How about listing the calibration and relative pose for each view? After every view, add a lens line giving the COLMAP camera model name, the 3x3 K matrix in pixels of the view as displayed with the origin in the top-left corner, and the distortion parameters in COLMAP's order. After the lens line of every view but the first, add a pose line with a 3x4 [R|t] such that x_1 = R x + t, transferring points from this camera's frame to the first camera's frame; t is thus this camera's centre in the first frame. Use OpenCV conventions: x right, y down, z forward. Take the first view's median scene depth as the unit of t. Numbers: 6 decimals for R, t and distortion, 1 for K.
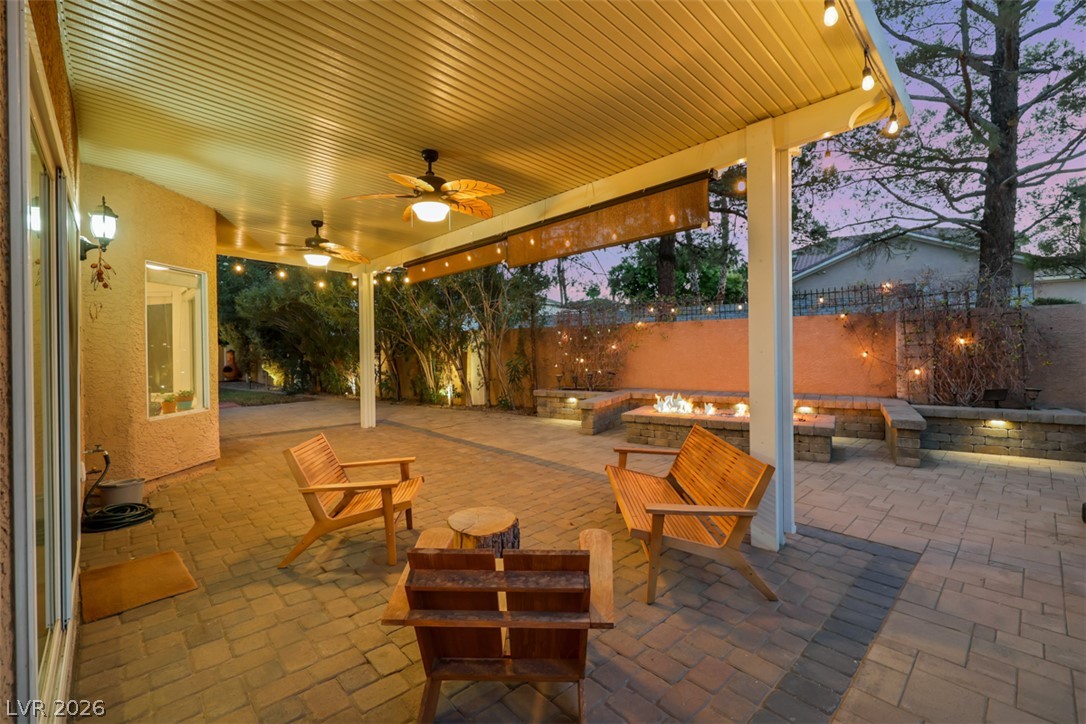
lens RADIAL K [[457.4, 0, 547.3], [0, 457.4, 345.8], [0, 0, 1]] dist [-0.002650, -0.000342]
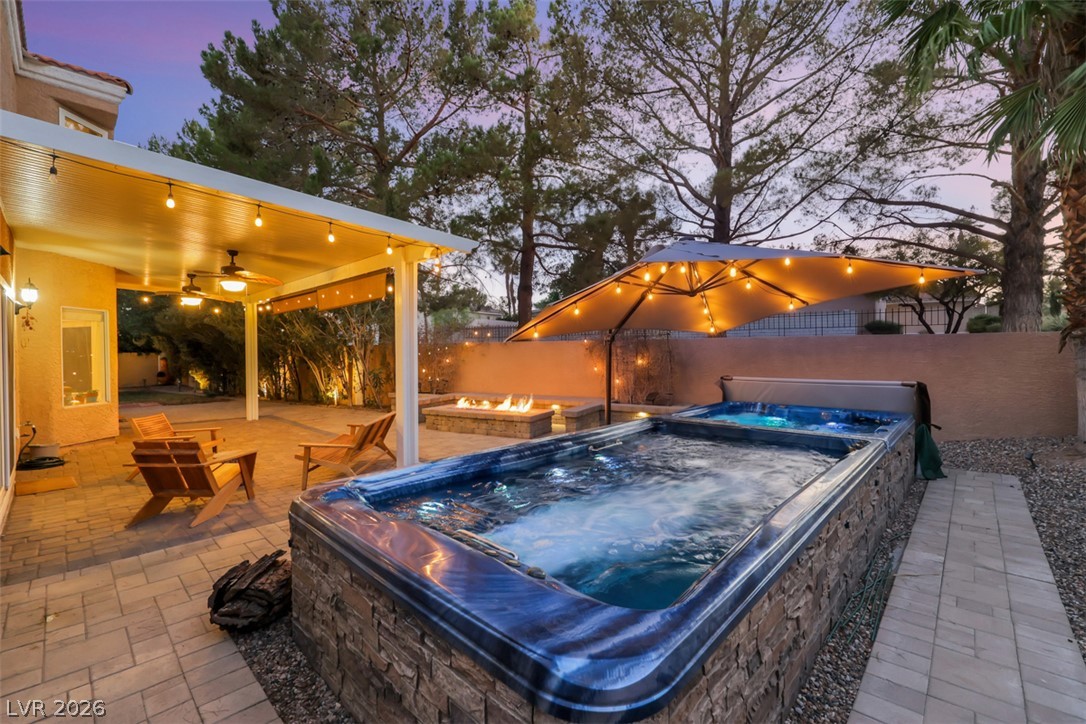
lens RADIAL K [[451.7, 0, 541.4], [0, 451.7, 359.5], [0, 0, 1]] dist [0.000331, -0.000155]
pose [[0.998423, 0.010247, 0.055203, 0.475698], [-0.011047, 0.999838, 0.014208, -0.030909], [-0.055048, -0.014795, 0.998374, -0.447820]]
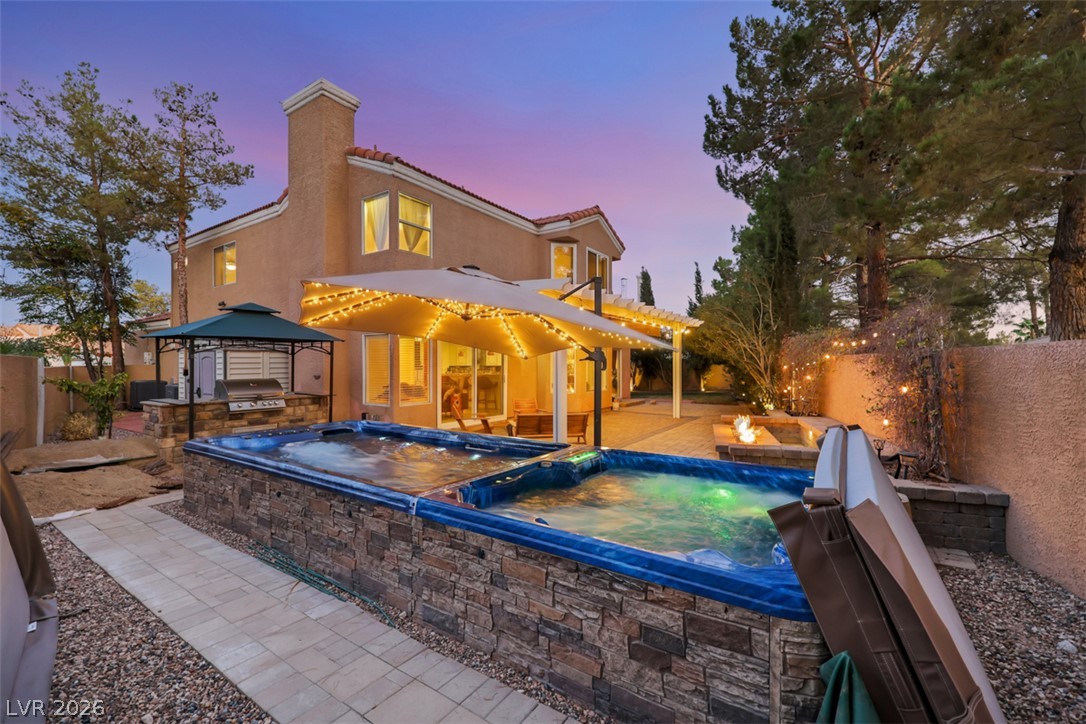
lens RADIAL K [[451.7, 0, 541.4], [0, 451.7, 359.5], [0, 0, 1]] dist [0.000331, -0.000155]
pose [[0.217621, 0.005254, -0.976019, 1.471526], [-0.003235, 0.999984, 0.004662, -0.056756], [0.976028, 0.002143, 0.217634, 0.185435]]
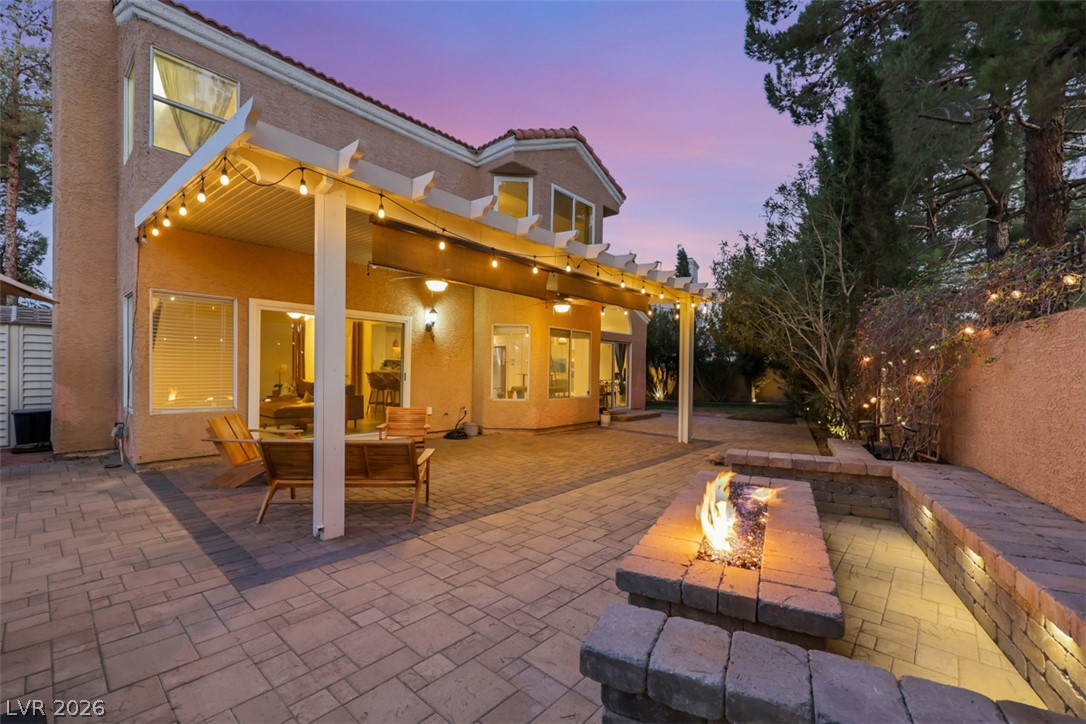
lens RADIAL K [[456.2, 0, 541.3], [0, 456.2, 365.0], [0, 0, 1]] dist [0.000443, 0.000142]
pose [[0.084896, 0.006510, -0.996369, 0.859212], [-0.018039, 0.999825, 0.004996, -0.007178], [0.996226, 0.017550, 0.084999, 0.731734]]
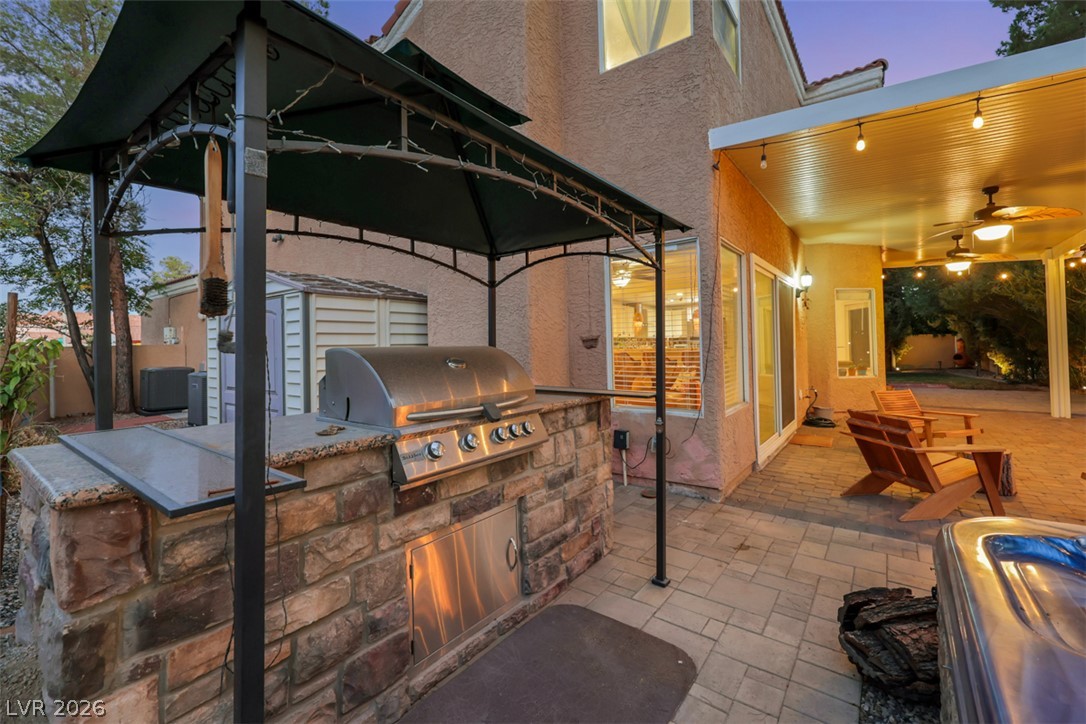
lens RADIAL K [[459.1, 0, 553.3], [0, 459.1, 338.2], [0, 0, 1]] dist [0.000328, 0.000053]
pose [[0.175417, -0.008294, -0.984459, 0.485080], [0.015001, 0.999871, -0.005751, 0.000866], [0.984380, -0.013759, 0.175519, -0.284258]]
